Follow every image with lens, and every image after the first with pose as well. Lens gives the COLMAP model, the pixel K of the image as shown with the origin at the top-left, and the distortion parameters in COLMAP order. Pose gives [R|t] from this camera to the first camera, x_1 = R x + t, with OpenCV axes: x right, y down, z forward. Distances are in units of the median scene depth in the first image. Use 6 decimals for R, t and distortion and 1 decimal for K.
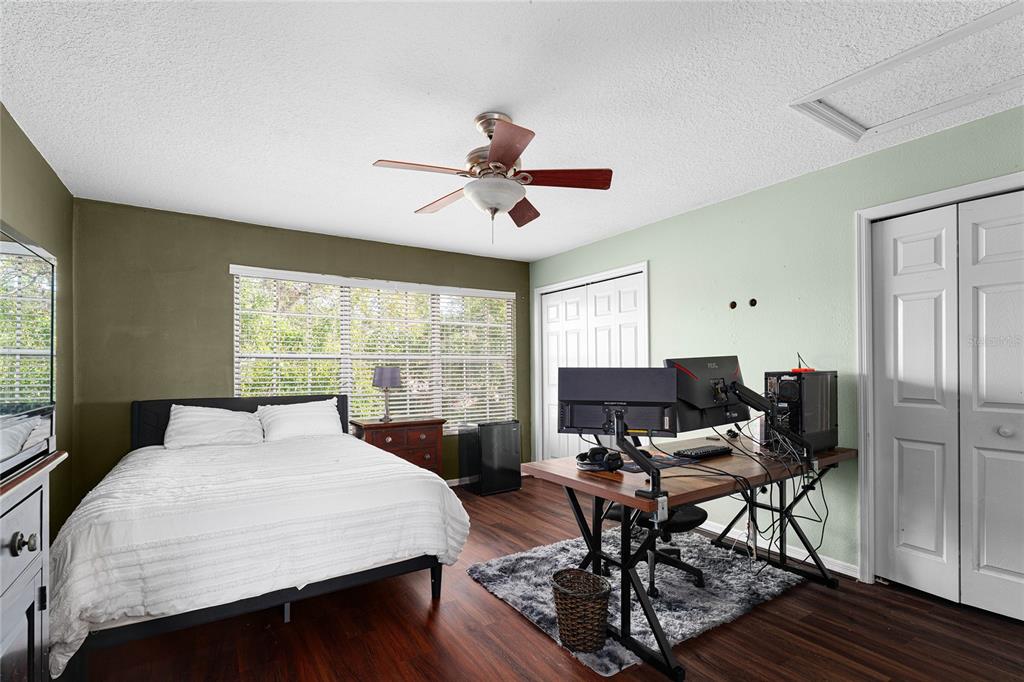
lens RADIAL K [[462.0, 0, 502.7], [0, 462.0, 362.7], [0, 0, 1]] dist [0.002004, 0.000537]
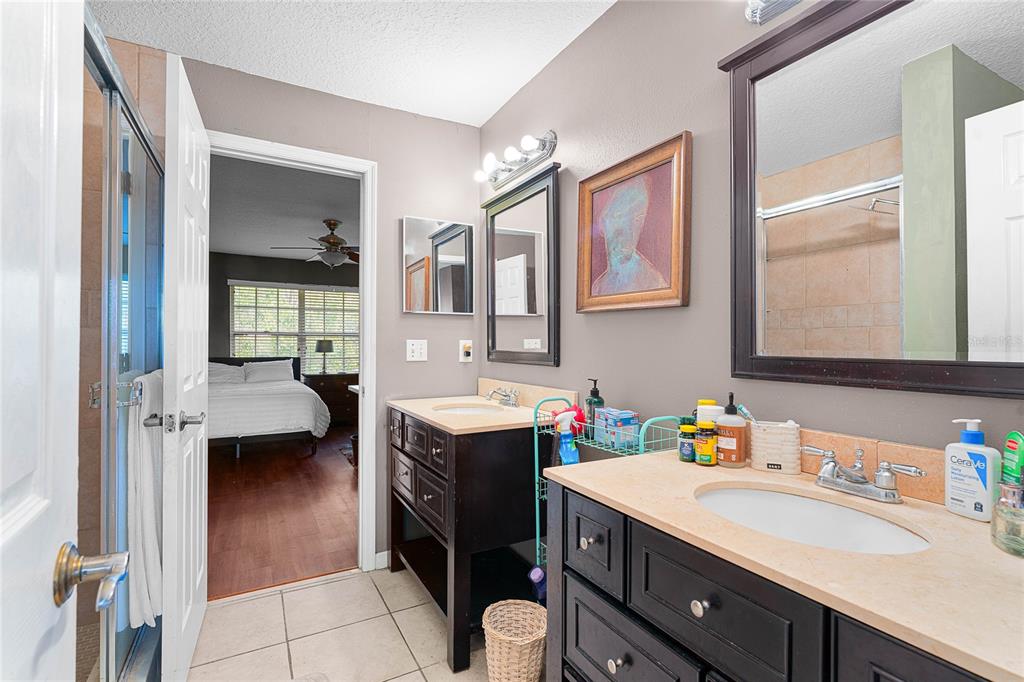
lens RADIAL K [[462.0, 0, 509.8], [0, 462.0, 341.0], [0, 0, 1]] dist [0.002004, 0.000537]
pose [[0.998377, 0.006676, -0.056563, 0.495680], [-0.006637, 0.999978, 0.000883, 0.006018], [0.056568, -0.000506, 0.998399, -0.581849]]
